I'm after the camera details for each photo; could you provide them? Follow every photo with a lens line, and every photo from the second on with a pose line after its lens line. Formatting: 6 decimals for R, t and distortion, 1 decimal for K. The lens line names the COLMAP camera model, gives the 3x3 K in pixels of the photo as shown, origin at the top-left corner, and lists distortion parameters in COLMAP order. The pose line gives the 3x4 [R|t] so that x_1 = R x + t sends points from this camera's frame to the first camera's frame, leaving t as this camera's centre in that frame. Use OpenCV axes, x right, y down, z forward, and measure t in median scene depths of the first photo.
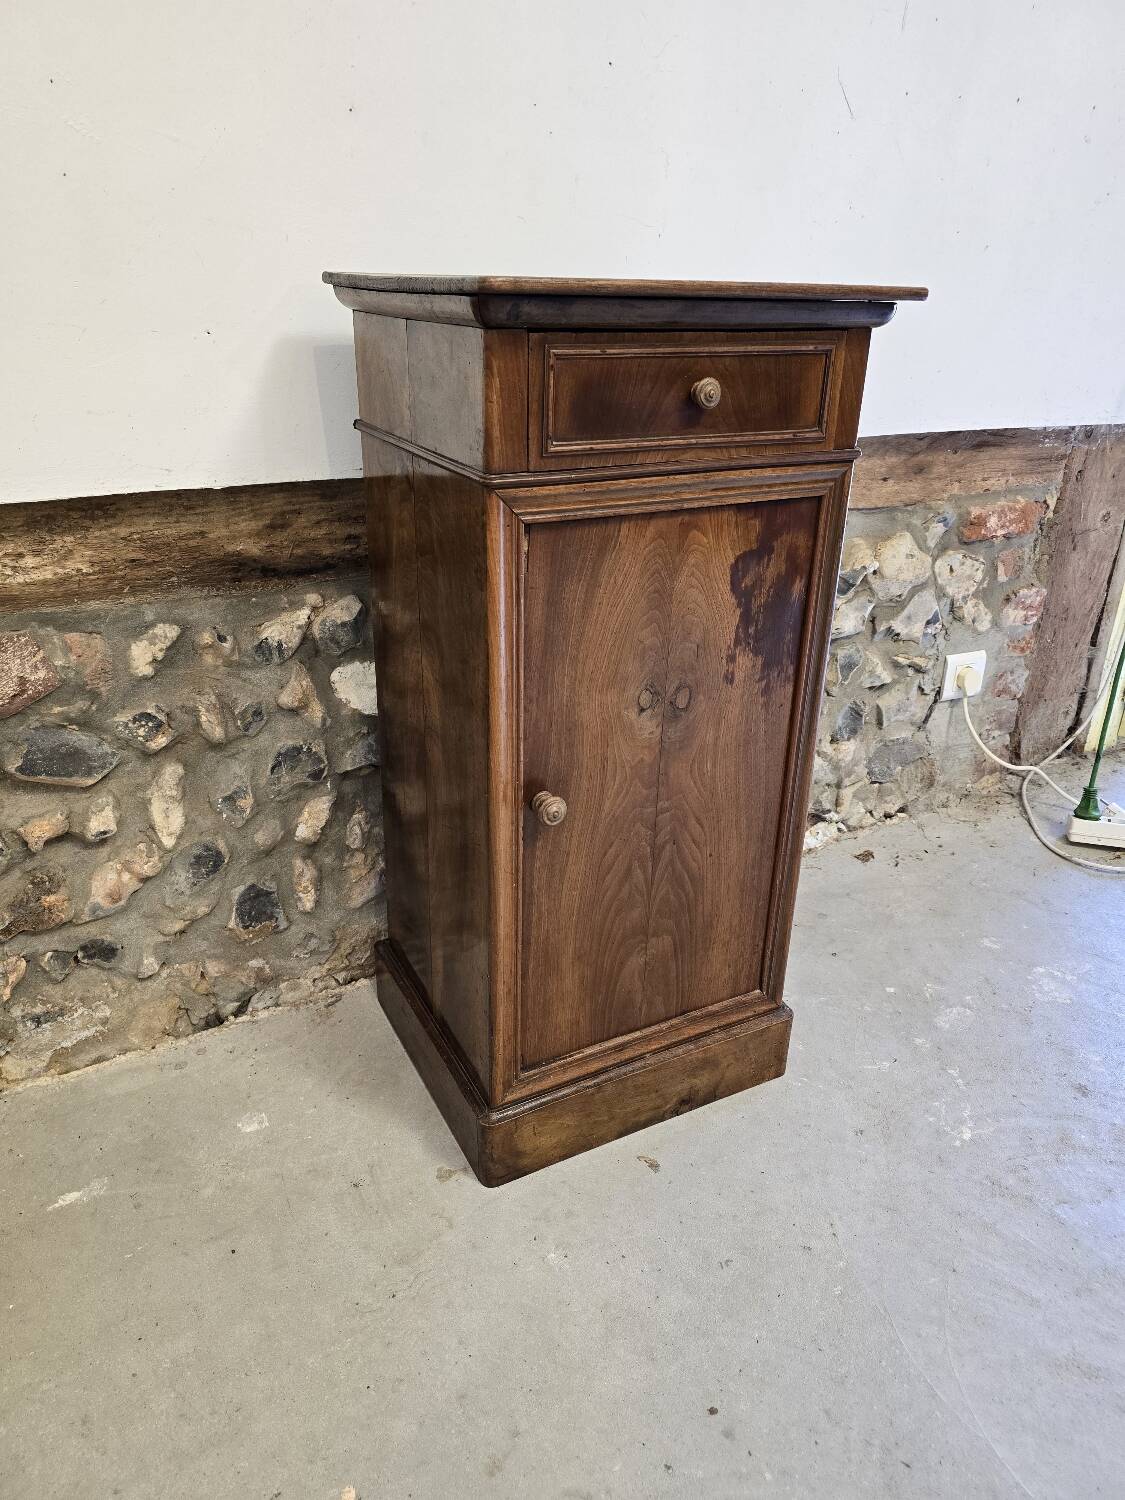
lens RADIAL K [[1015.2, 0, 564.8], [0, 1015.2, 739.9], [0, 0, 1]] dist [0.053164, -0.059914]
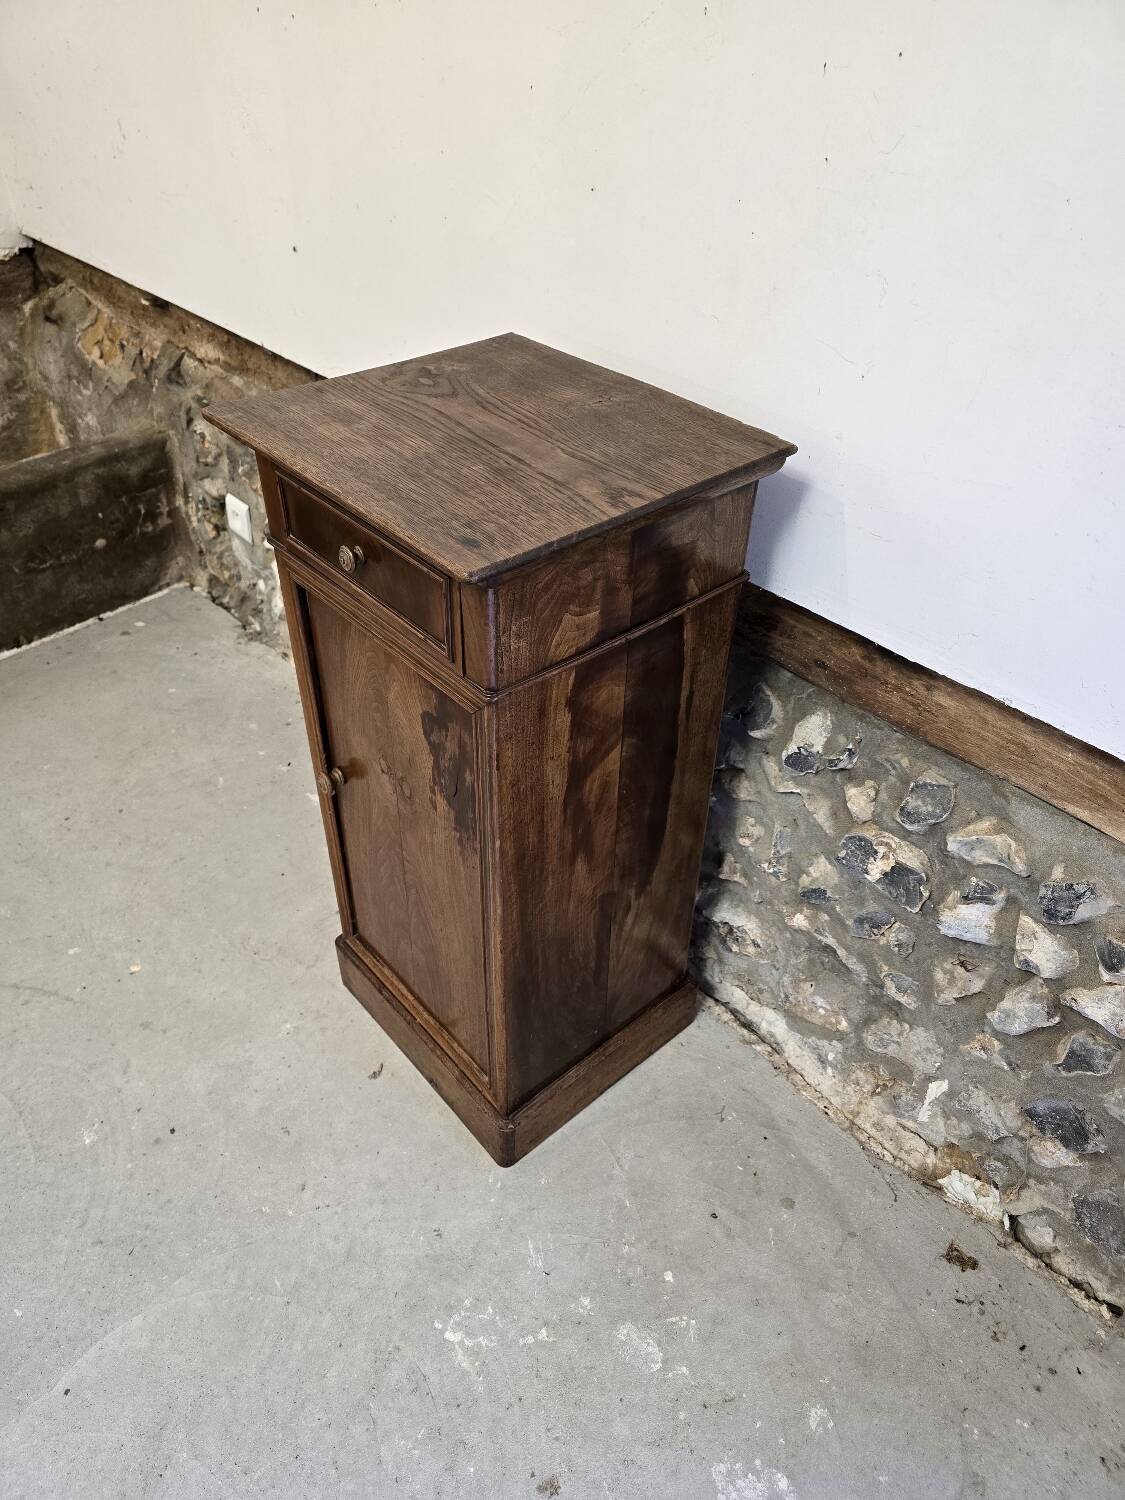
lens RADIAL K [[1014.9, 0, 554.3], [0, 1014.9, 751.9], [0, 0, 1]] dist [0.052546, -0.063490]
pose [[0.234004, 0.596168, -0.768001, 0.801646], [-0.412109, 0.776280, 0.477028, -0.546032], [0.880573, 0.204874, 0.427339, 0.523311]]
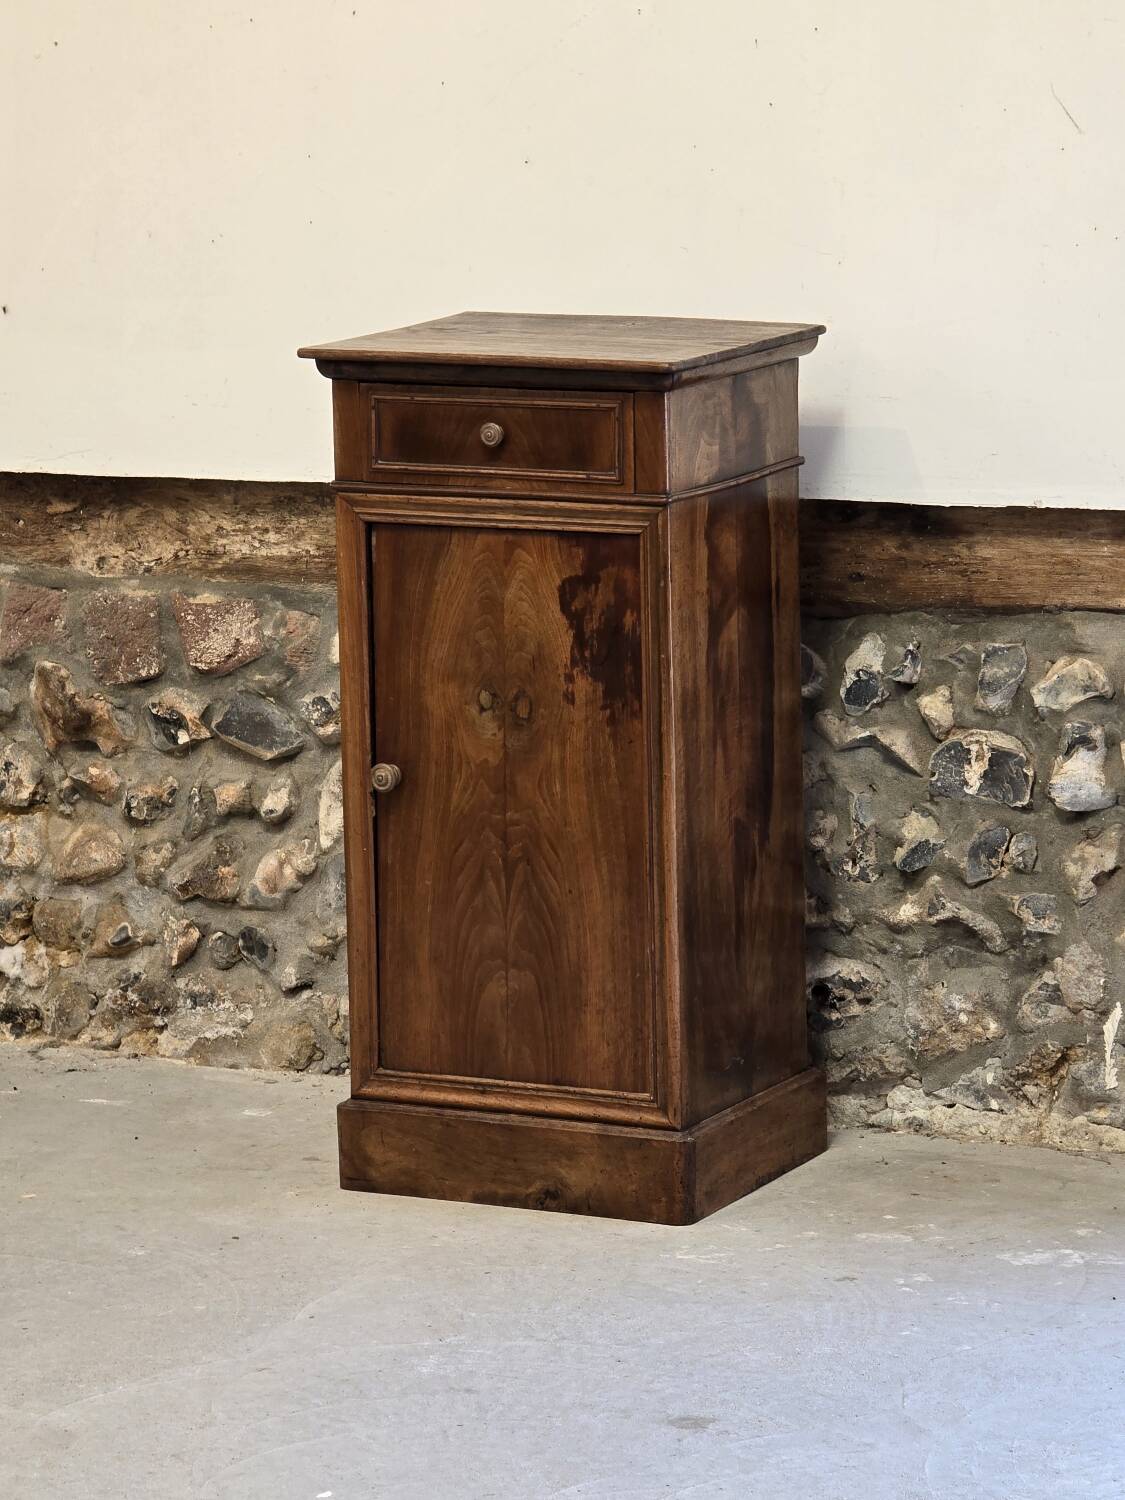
lens RADIAL K [[5917.0, 0, 562.5], [0, 5917.0, 750.0], [0, 0, 1]] dist [0.455532, -0.774704]
pose [[0.569750, 0.112214, -0.814121, 4.184727], [-0.309225, 0.947105, -0.085863, 0.421213], [0.761422, 0.300667, 0.574313, -2.004136]]
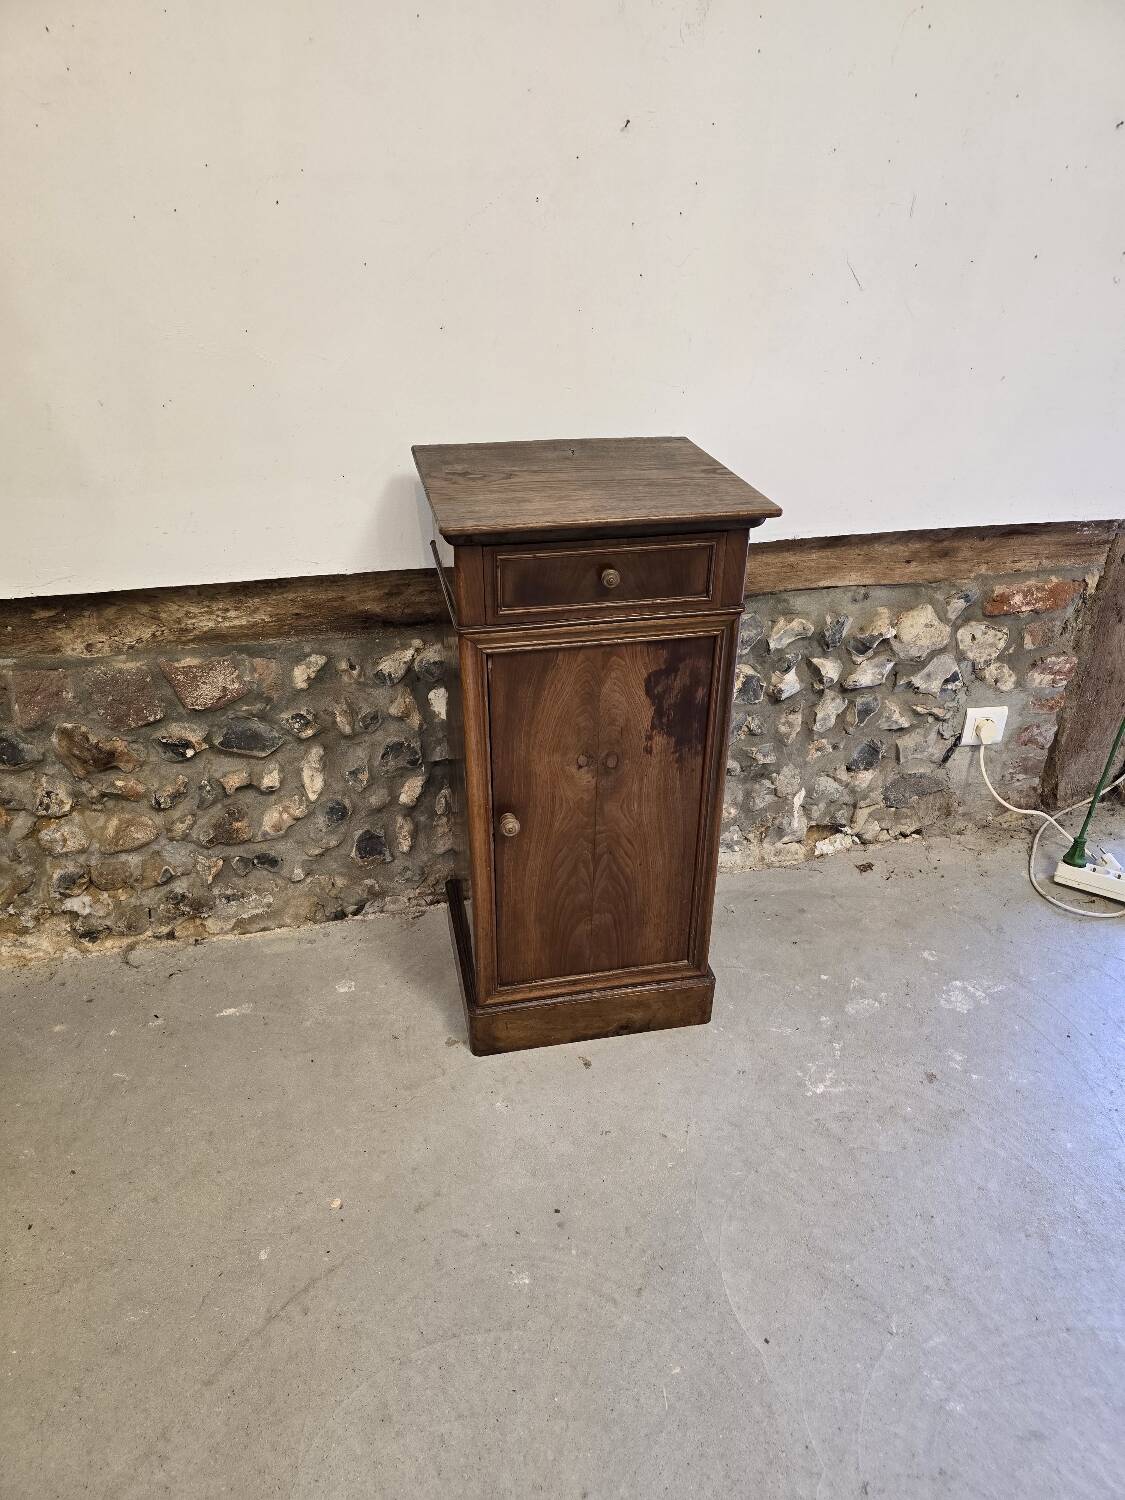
lens RADIAL K [[1005.7, 0, 569.3], [0, 1005.7, 756.1], [0, 0, 1]] dist [0.092022, -0.128301]
pose [[0.962104, 0.126016, -0.241819, 0.325977], [-0.100680, 0.988313, 0.114460, -0.166691], [0.253417, -0.085776, 0.963547, -0.329578]]
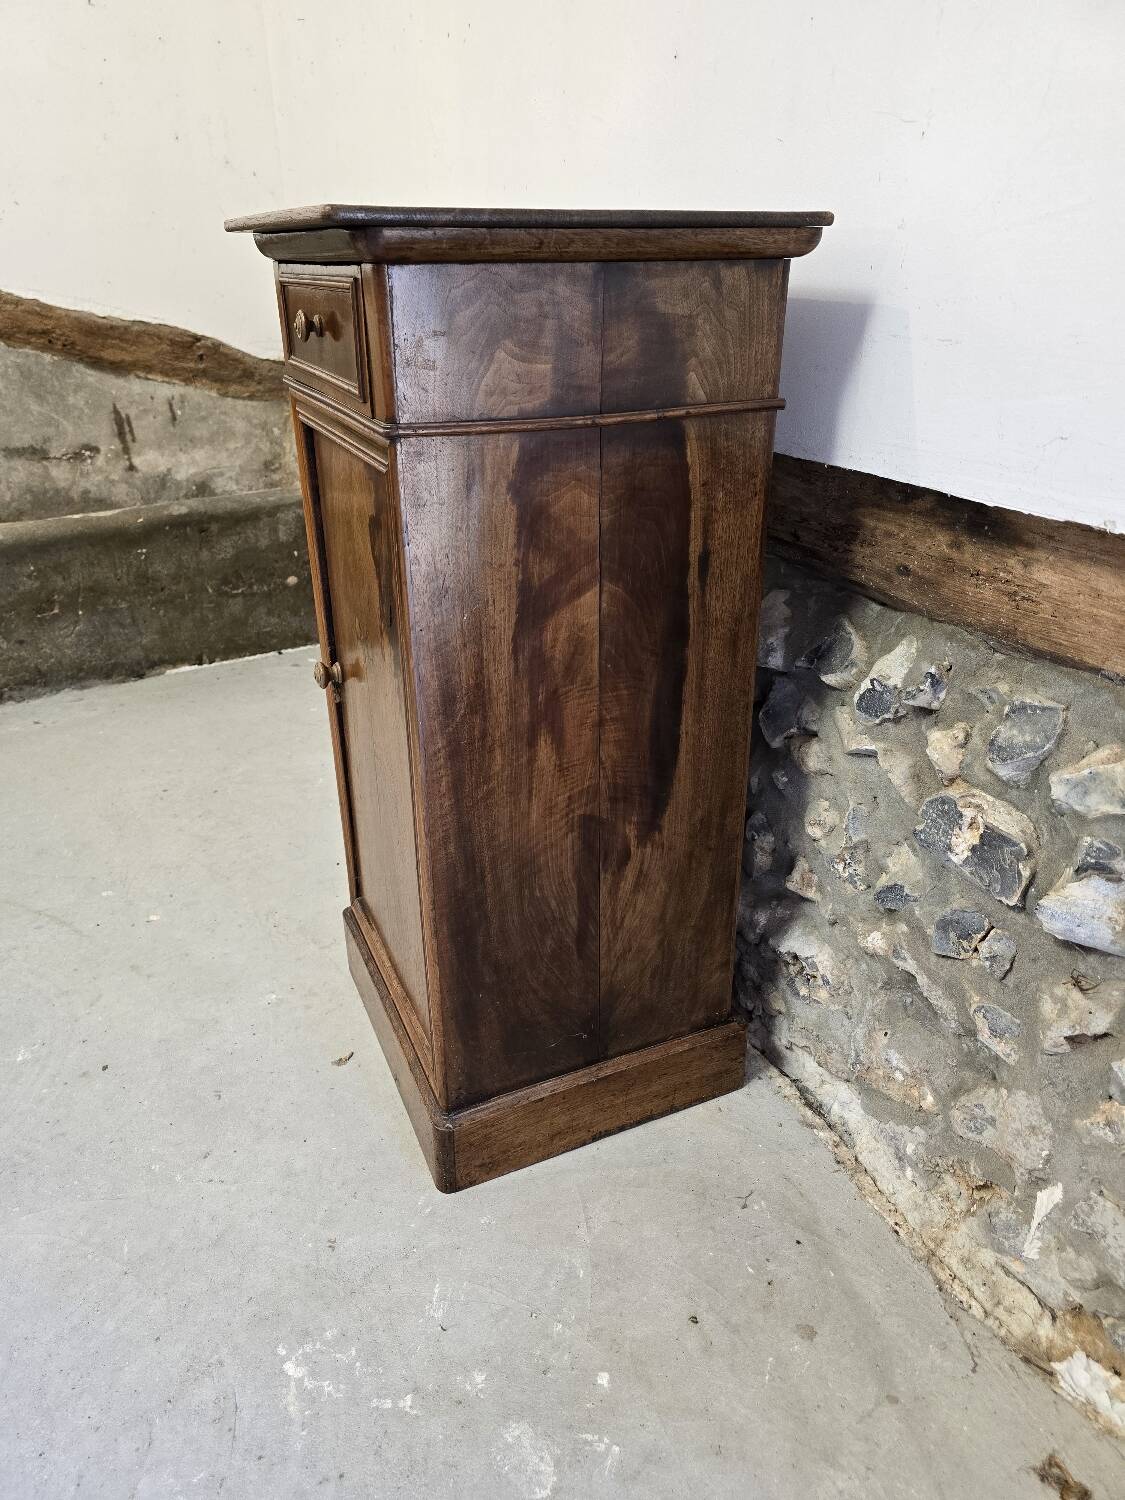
lens RADIAL K [[1013.3, 0, 556.1], [0, 1013.3, 735.2], [0, 0, 1]] dist [0.053088, -0.053215]
pose [[-0.060319, 0.405629, -0.912045, 0.828829], [-0.406221, 0.824648, 0.393626, -0.345042], [0.911782, 0.394235, 0.115033, 0.869133]]
